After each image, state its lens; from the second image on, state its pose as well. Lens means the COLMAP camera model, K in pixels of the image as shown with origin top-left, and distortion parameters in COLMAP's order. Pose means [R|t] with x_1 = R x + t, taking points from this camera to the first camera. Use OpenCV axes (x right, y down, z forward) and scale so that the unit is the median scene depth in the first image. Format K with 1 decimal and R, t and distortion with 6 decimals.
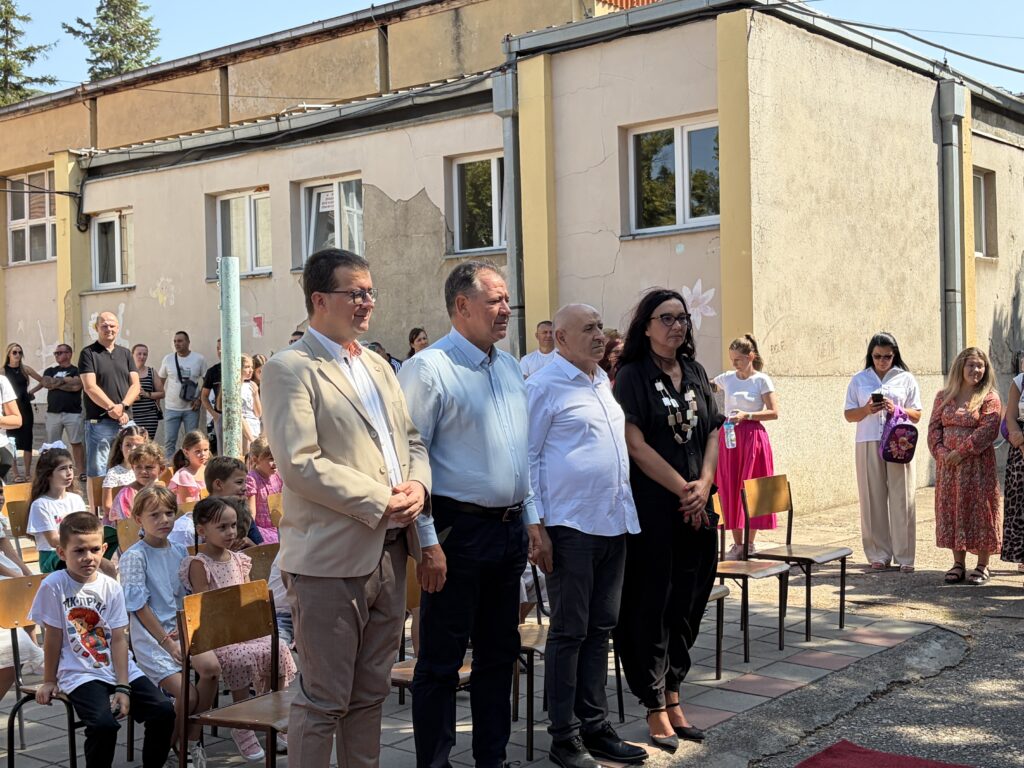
lens RADIAL K [[1440.1, 0, 512.0], [0, 1440.1, 384.0], [0, 0, 1]] dist [0.136392, -0.578131]
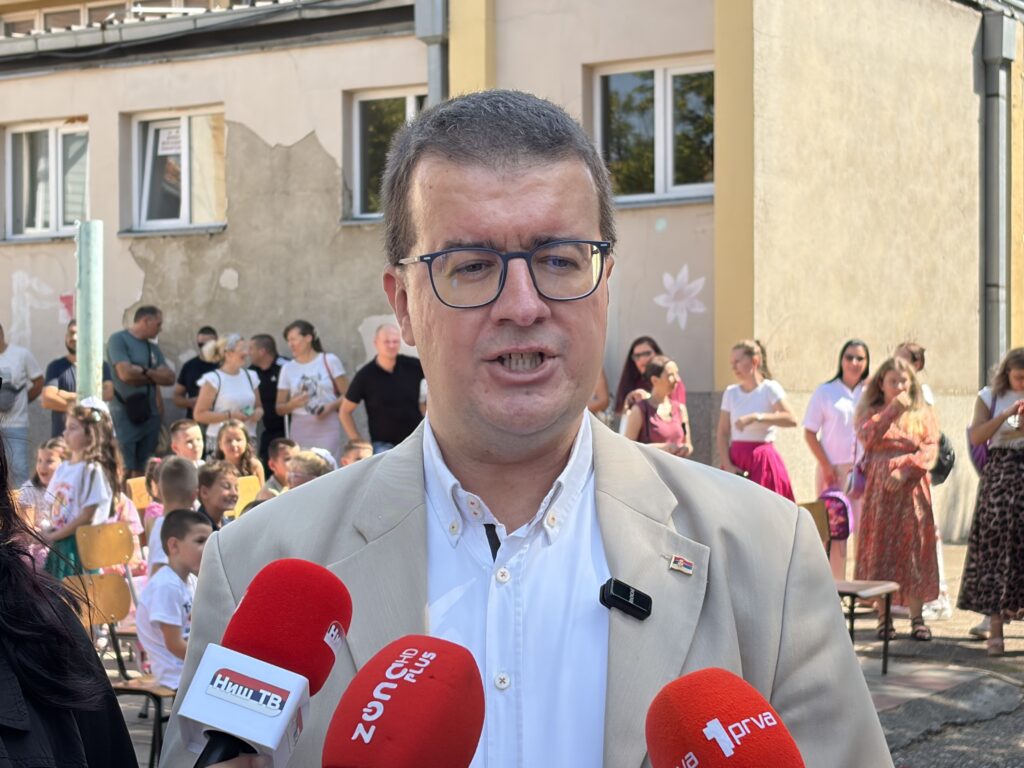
lens RADIAL K [[2194.8, 0, 512.0], [0, 2194.8, 384.0], [0, 0, 1]] dist [0.044027, 0.174374]
pose [[0.995856, 0.022953, 0.088001, -0.057027], [-0.022336, 0.999719, -0.007981, 0.002987], [-0.088159, 0.005982, 0.996088, -0.150327]]
